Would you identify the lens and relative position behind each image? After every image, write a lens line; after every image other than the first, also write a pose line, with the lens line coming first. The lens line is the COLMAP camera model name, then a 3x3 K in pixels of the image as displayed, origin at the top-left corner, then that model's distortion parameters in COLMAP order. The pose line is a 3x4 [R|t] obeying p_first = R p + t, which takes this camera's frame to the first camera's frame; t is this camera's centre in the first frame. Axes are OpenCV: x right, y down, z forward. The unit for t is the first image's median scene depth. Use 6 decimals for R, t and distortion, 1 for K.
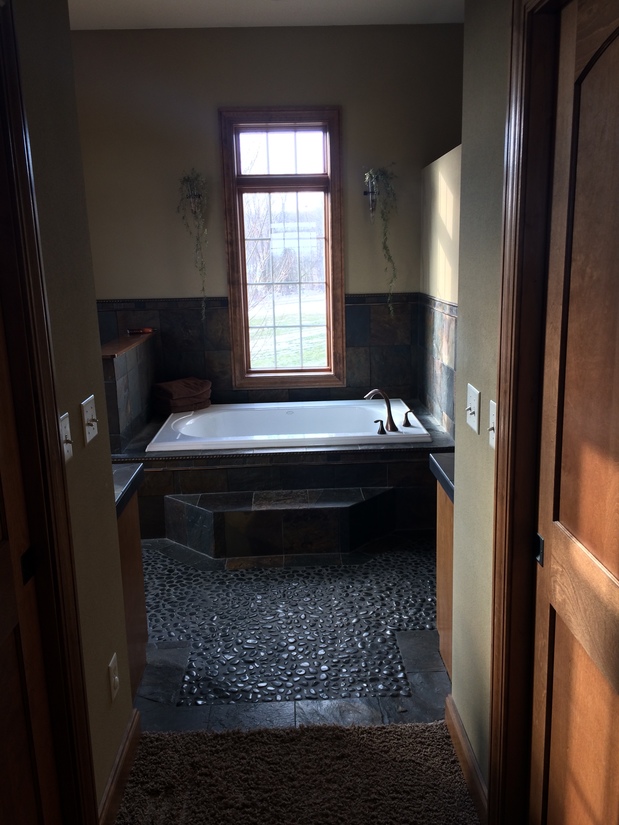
lens RADIAL K [[702.7, 0, 309.0], [0, 702.7, 410.0], [0, 0, 1]] dist [0.073227, -0.073724]
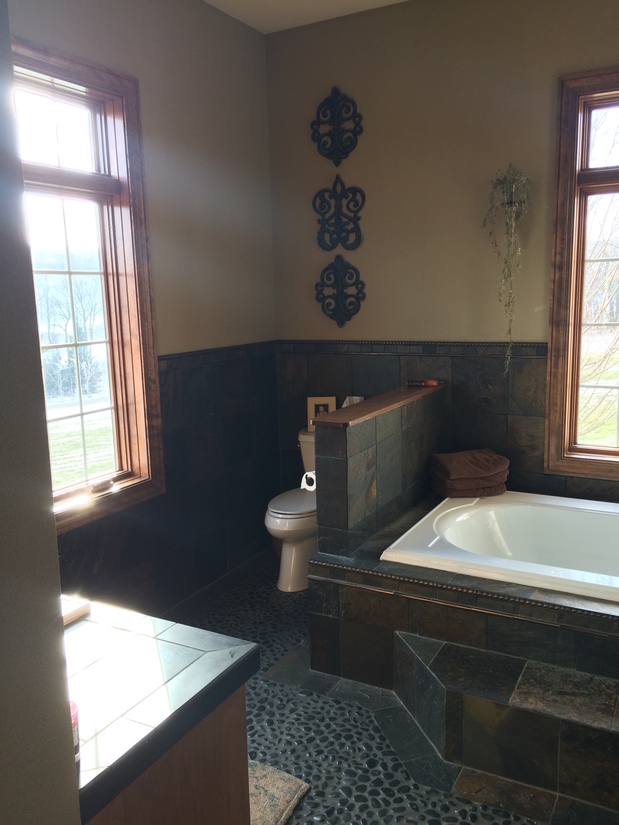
lens RADIAL K [[702.7, 0, 311.8], [0, 702.7, 412.9], [0, 0, 1]] dist [0.073227, -0.073724]
pose [[0.862332, 0.090393, -0.498209, 0.042246], [-0.105584, 0.994408, -0.002330, -0.066275], [0.495212, 0.054612, 0.867054, 0.282762]]
